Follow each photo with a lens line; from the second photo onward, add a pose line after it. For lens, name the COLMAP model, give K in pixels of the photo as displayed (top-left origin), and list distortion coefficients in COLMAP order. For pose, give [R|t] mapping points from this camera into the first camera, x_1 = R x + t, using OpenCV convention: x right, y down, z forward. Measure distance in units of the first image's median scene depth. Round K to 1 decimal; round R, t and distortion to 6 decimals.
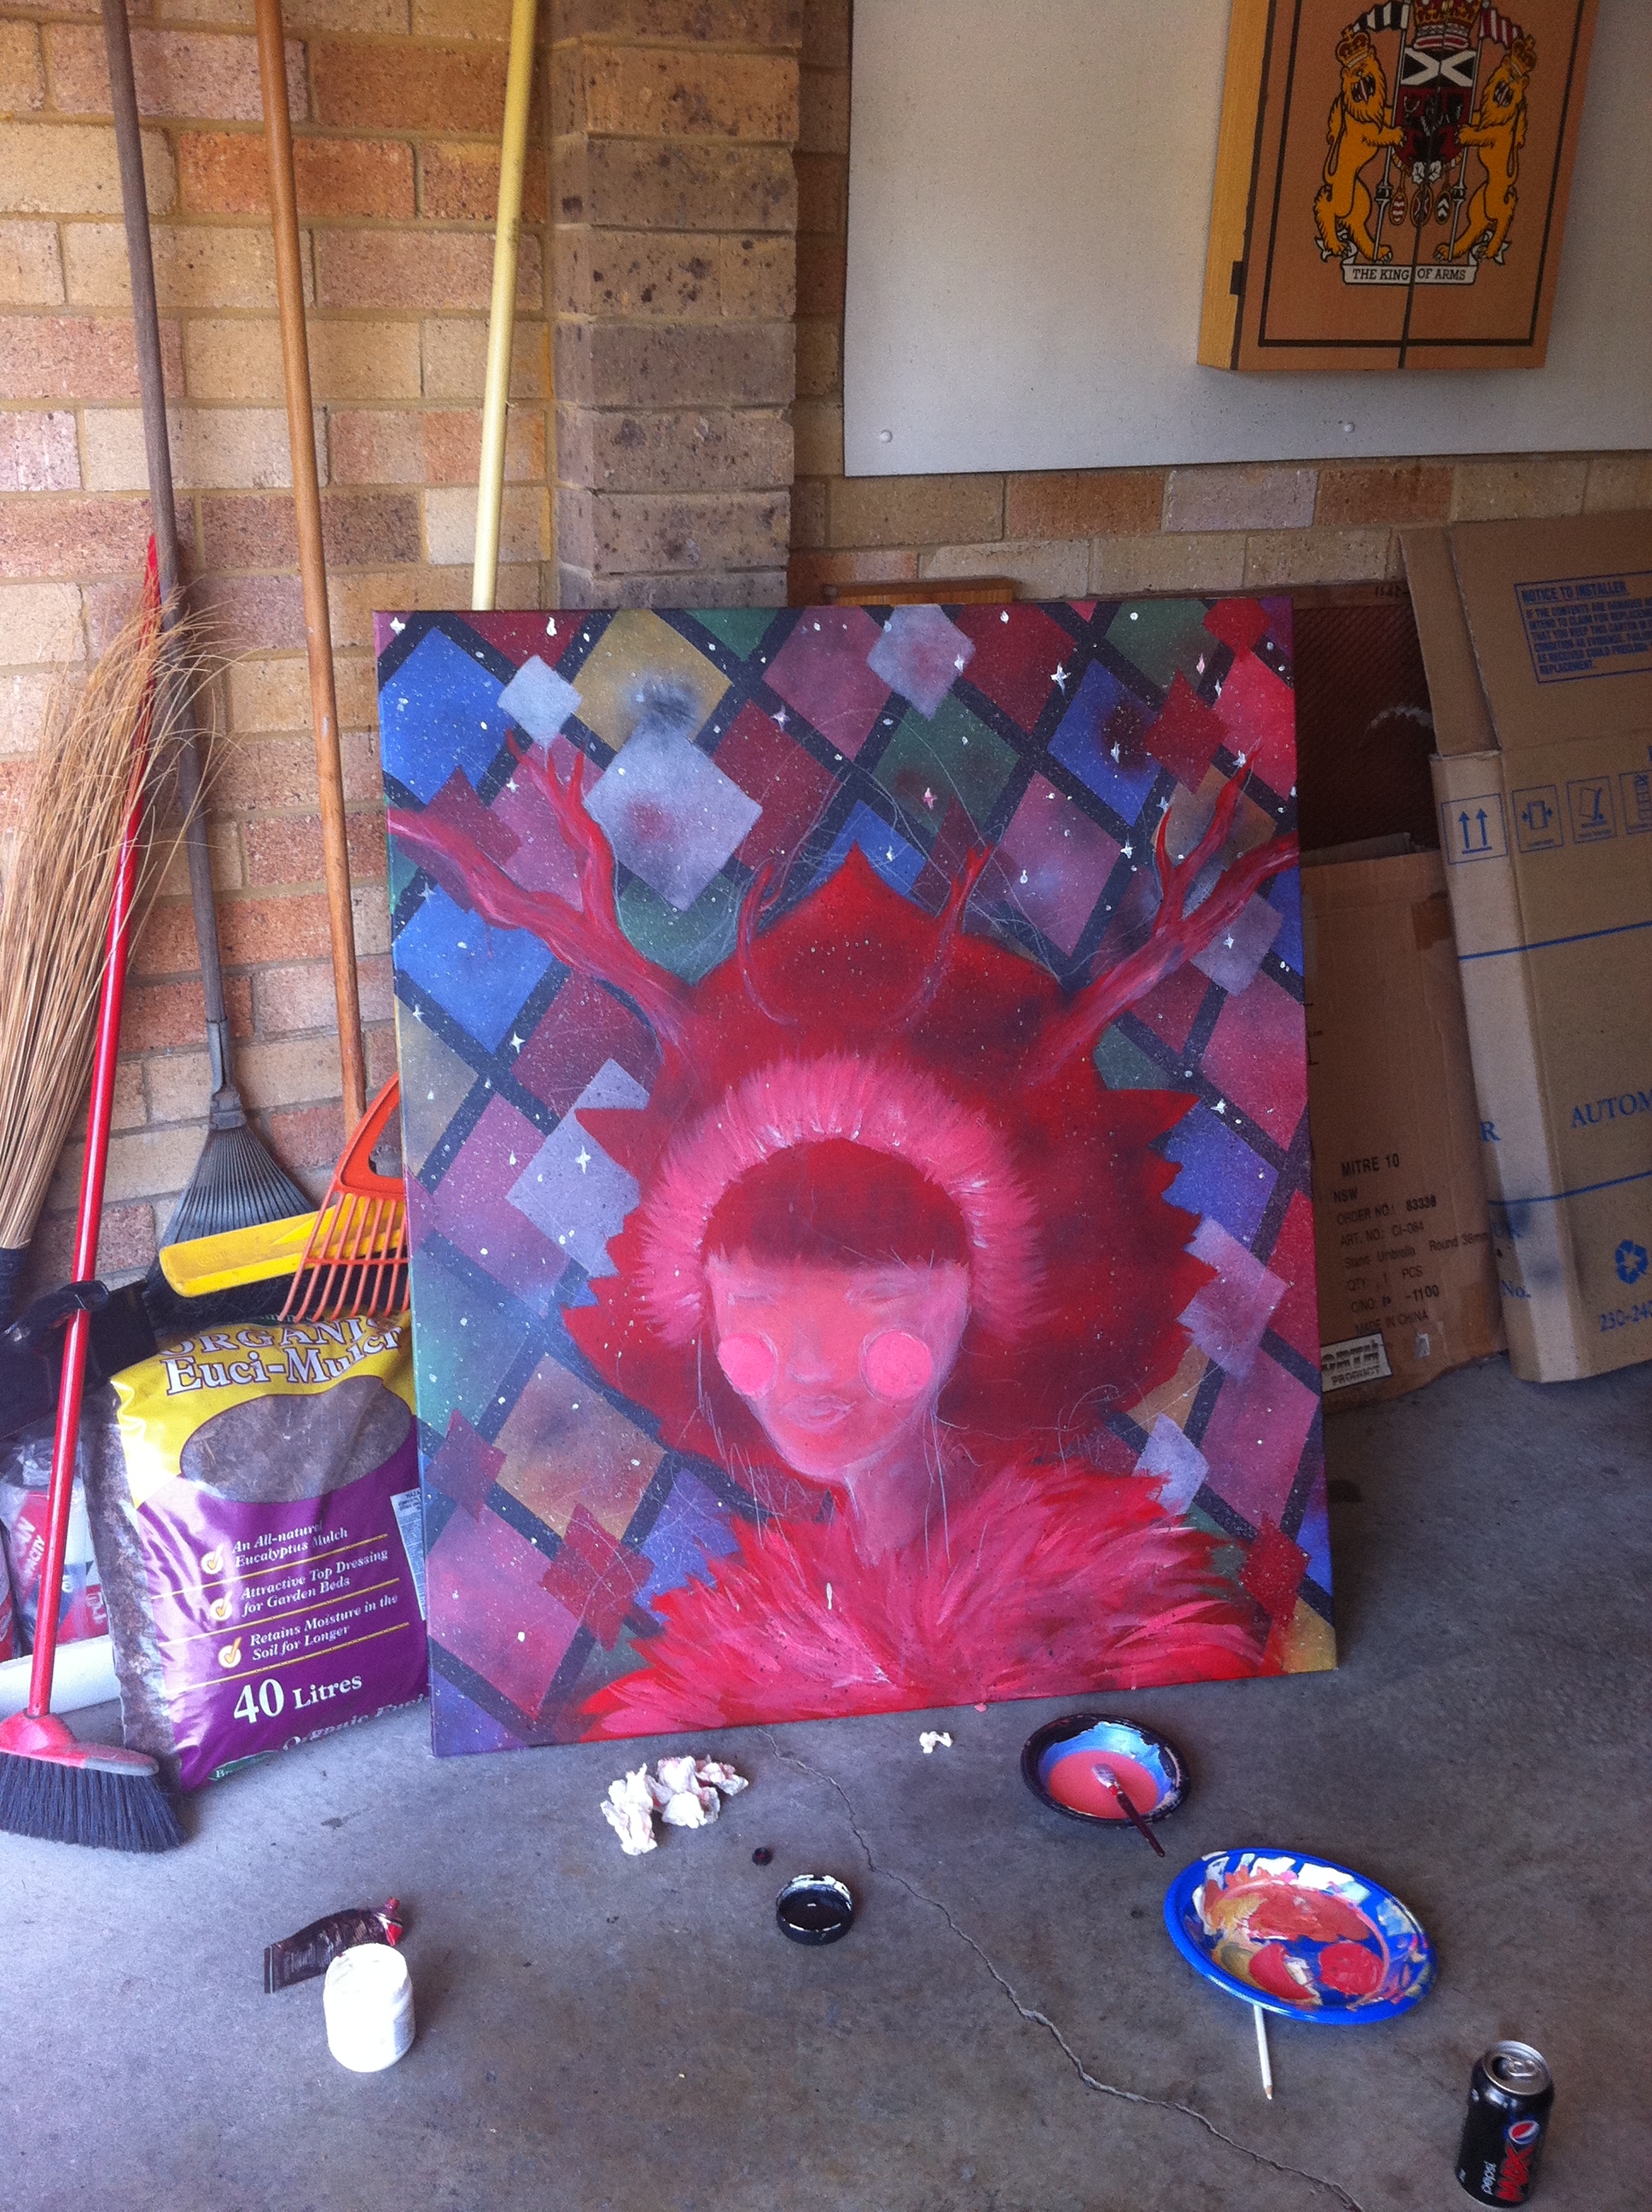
lens RADIAL K [[2126.6, 0, 851.6], [0, 2126.6, 1094.3], [0, 0, 1]] dist [-0.018969, 0.000000]
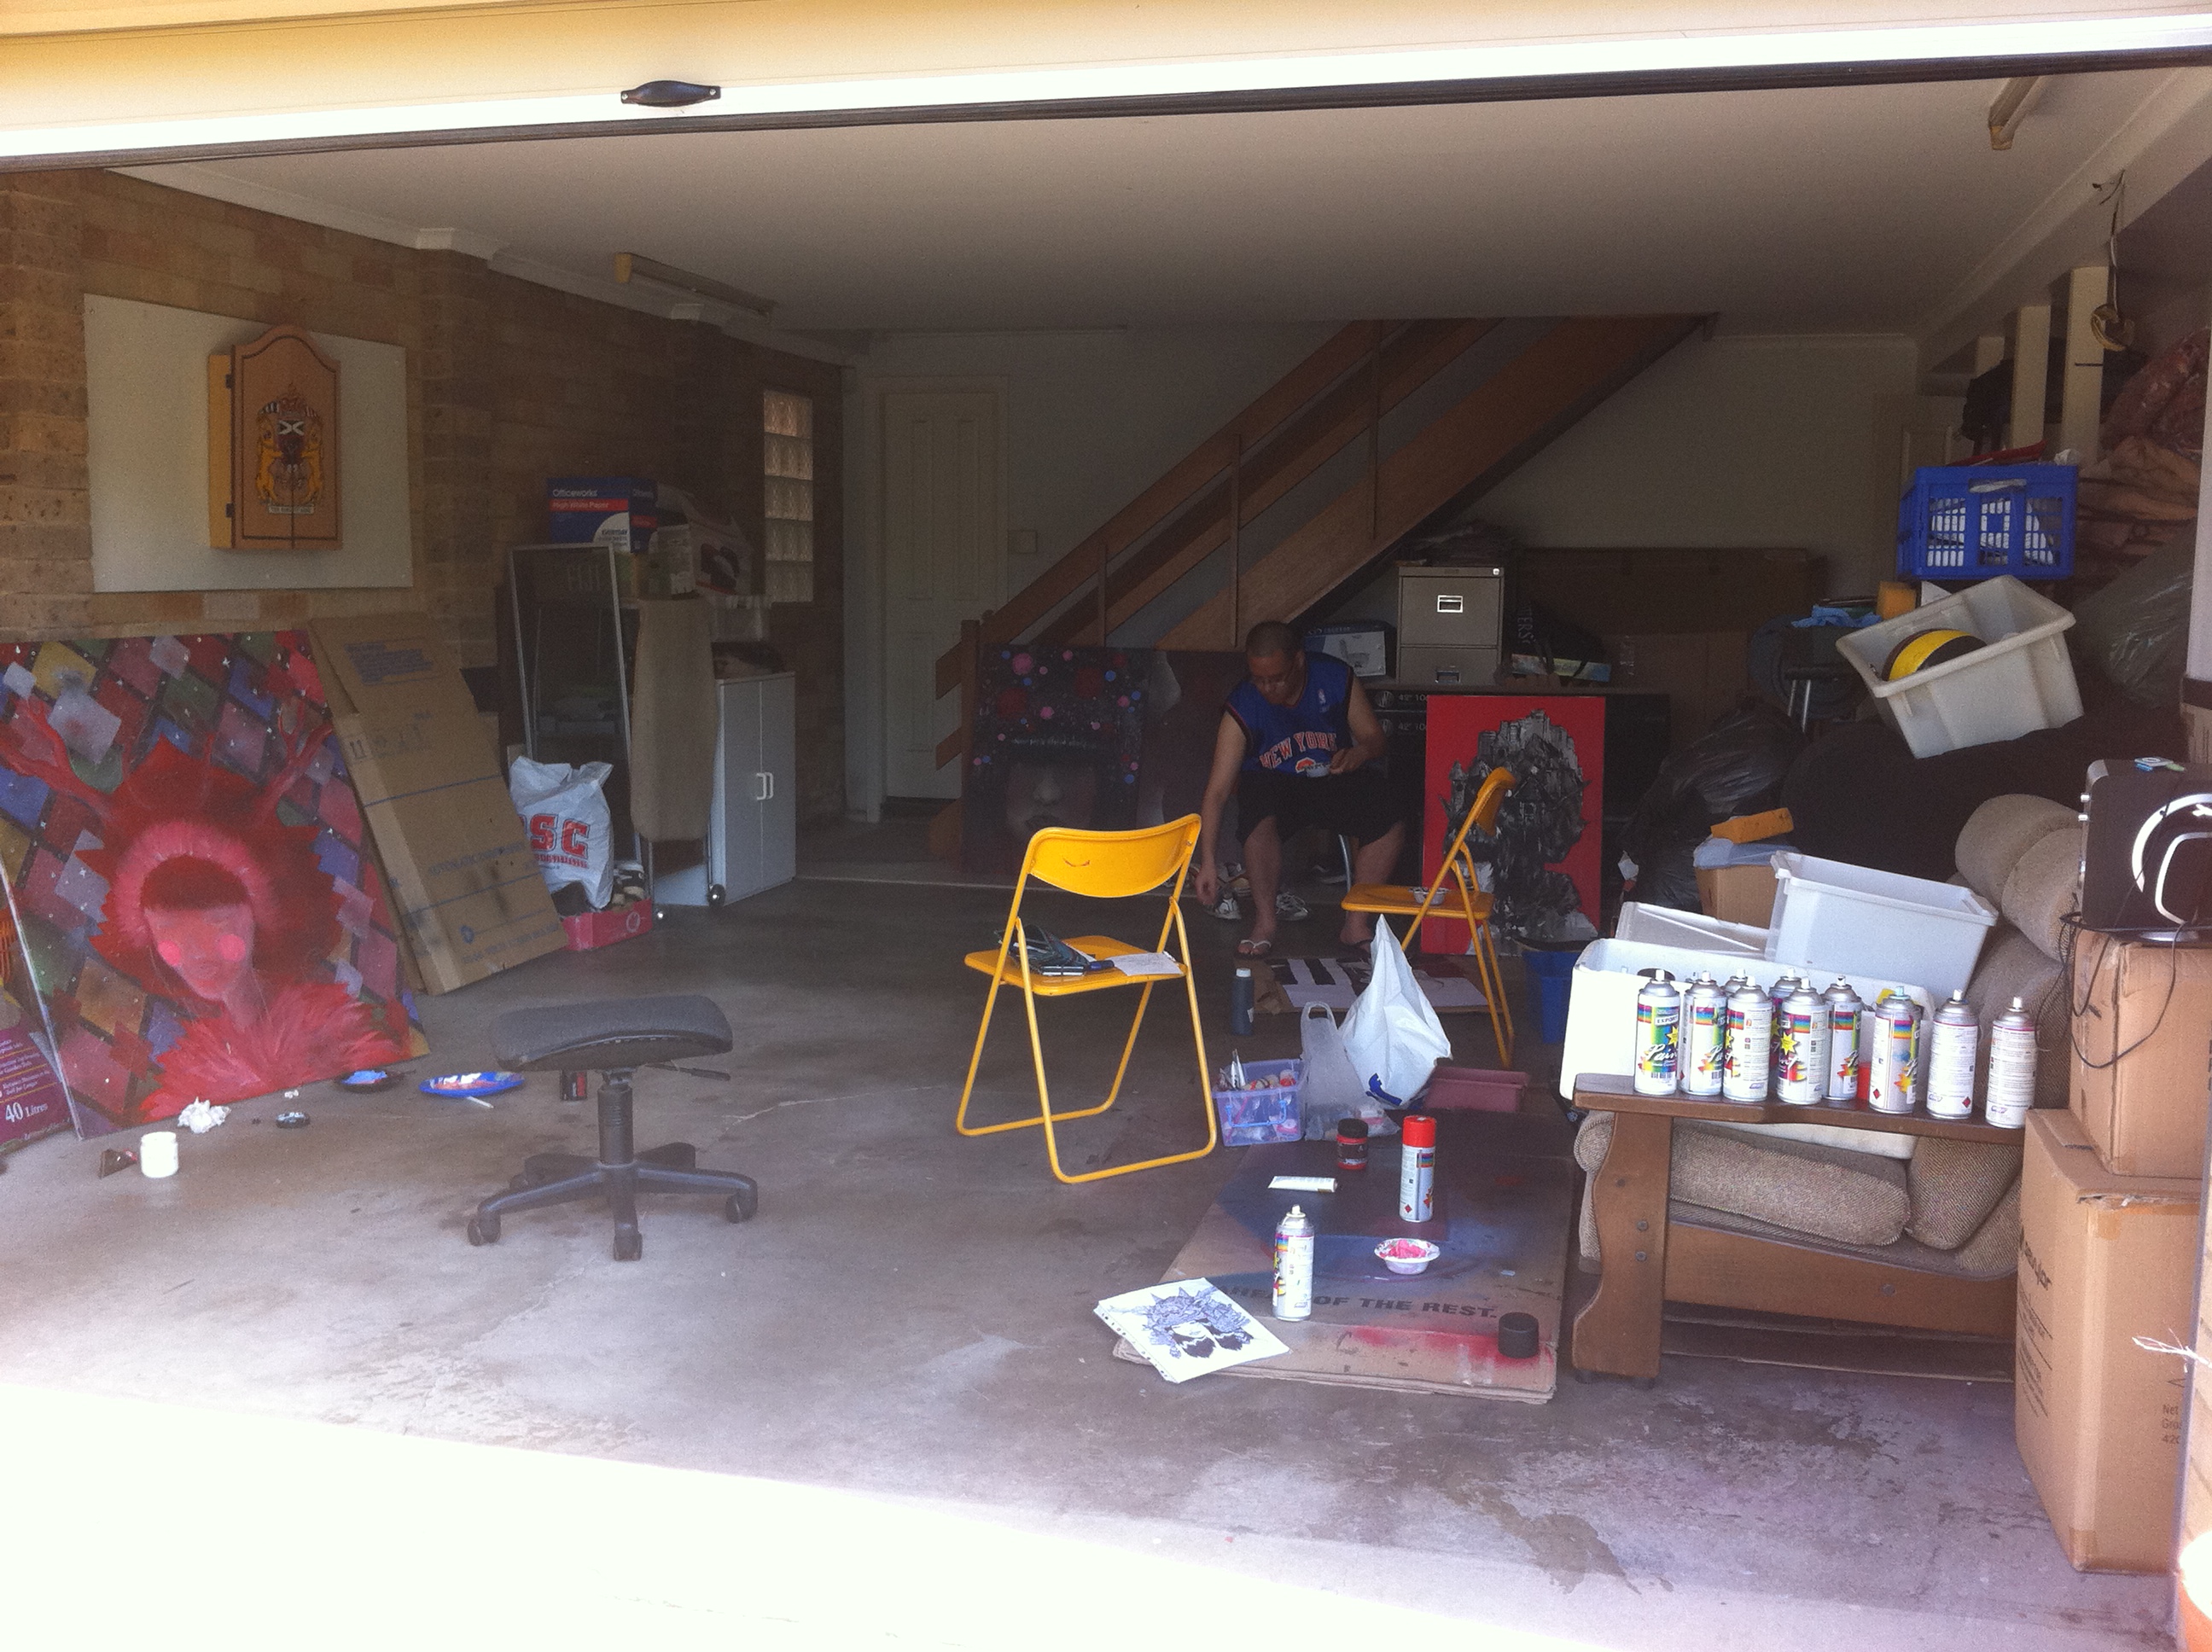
lens RADIAL K [[2126.6, 0, 1112.0], [0, 2126.6, 837.7], [0, 0, 1]] dist [-0.018969, 0.000000]
pose [[0.664955, -0.113283, 0.738242, -1.025680], [0.293369, 0.948604, -0.118682, 0.566875], [-0.686855, 0.295495, 0.664013, -1.211101]]
